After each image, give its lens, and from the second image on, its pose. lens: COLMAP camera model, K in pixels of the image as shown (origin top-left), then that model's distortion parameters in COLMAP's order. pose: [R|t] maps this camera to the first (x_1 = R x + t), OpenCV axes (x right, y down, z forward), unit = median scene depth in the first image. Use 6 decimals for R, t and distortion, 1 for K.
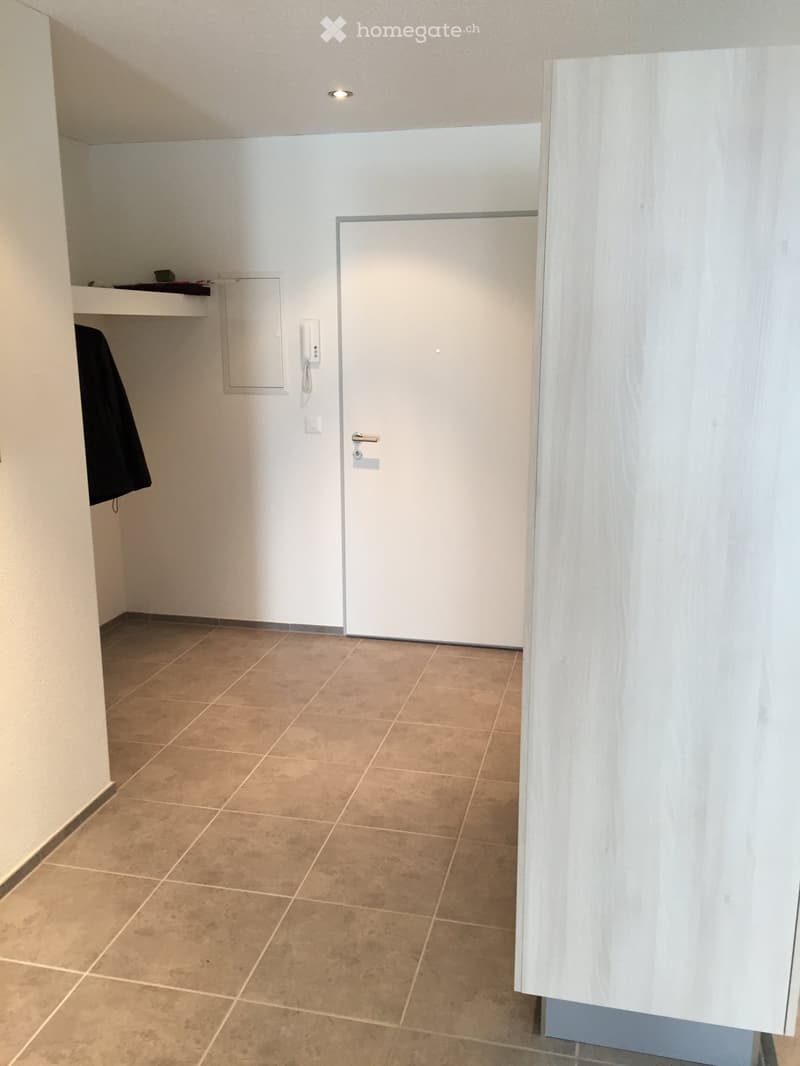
lens RADIAL K [[910.2, 0, 399.8], [0, 910.2, 540.8], [0, 0, 1]] dist [0.097372, -0.128331]
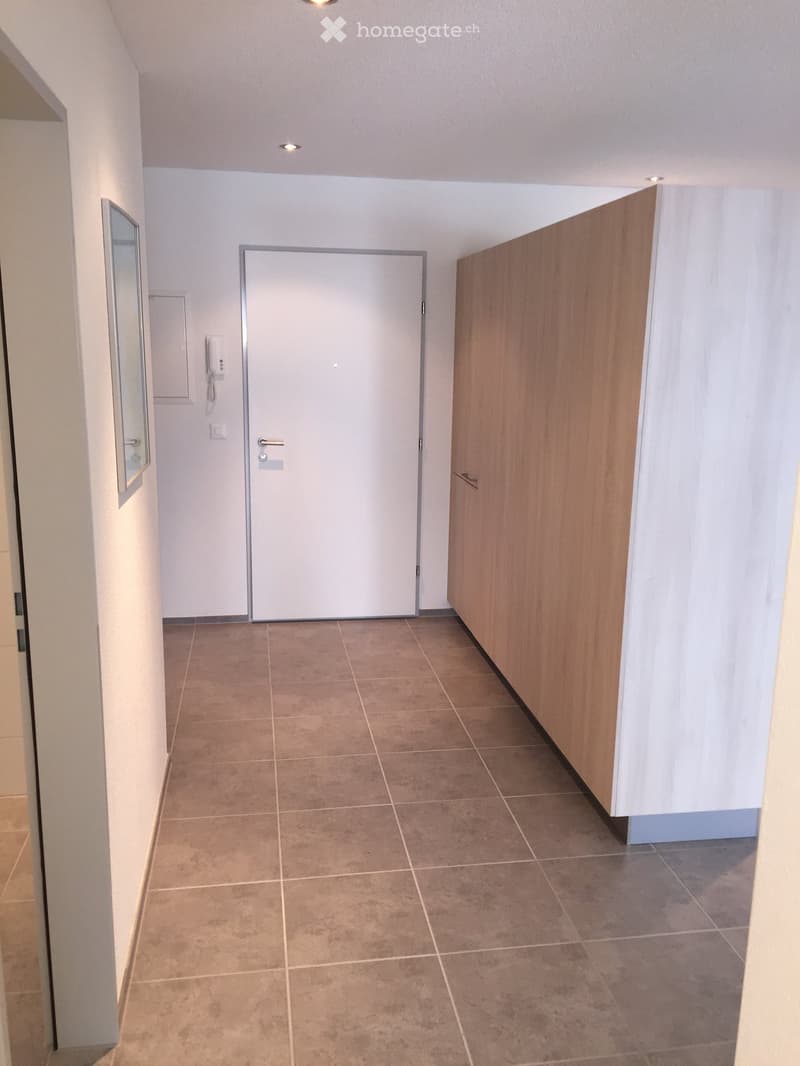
lens RADIAL K [[910.2, 0, 399.8], [0, 910.2, 540.8], [0, 0, 1]] dist [0.097372, -0.128331]
pose [[0.924854, -0.066603, 0.374444, -0.402926], [0.070135, 0.997529, 0.004205, 0.018692], [-0.373799, 0.022373, 0.927240, -0.122872]]
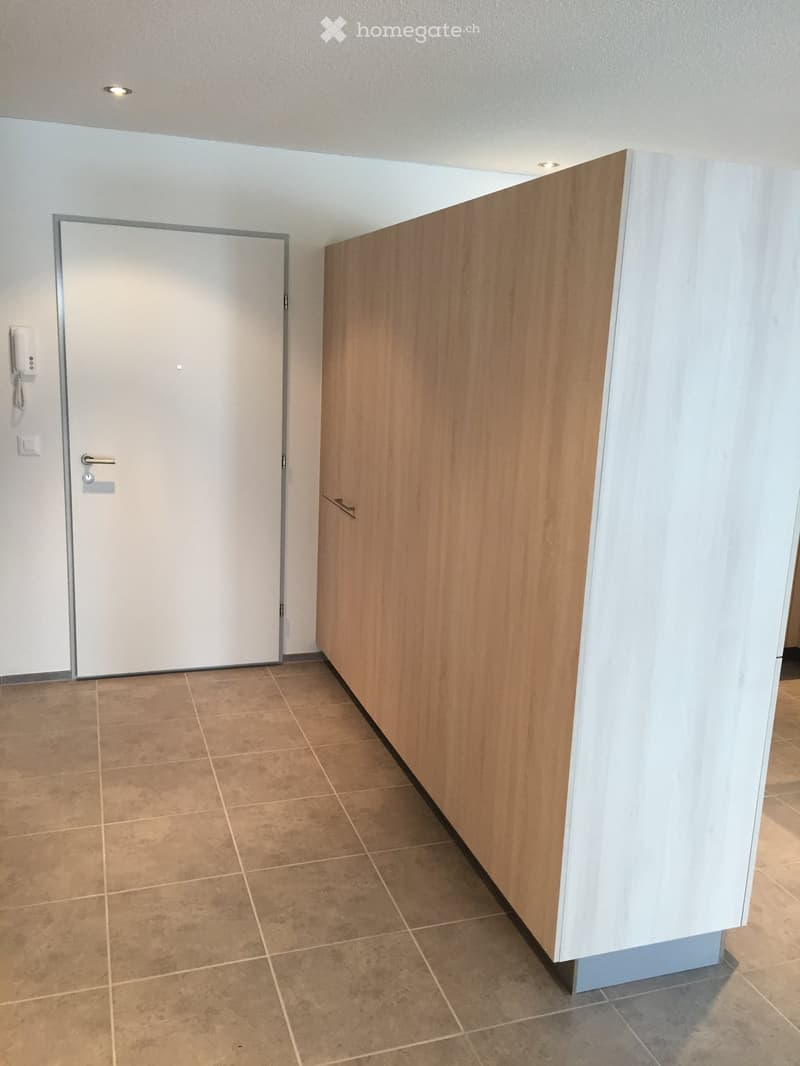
lens RADIAL K [[910.2, 0, 399.8], [0, 910.2, 540.8], [0, 0, 1]] dist [0.097372, -0.128331]
pose [[0.846380, -0.078513, 0.526760, -0.343391], [0.078713, 0.996653, 0.022077, -0.035799], [-0.526731, 0.022777, 0.849727, 0.081136]]
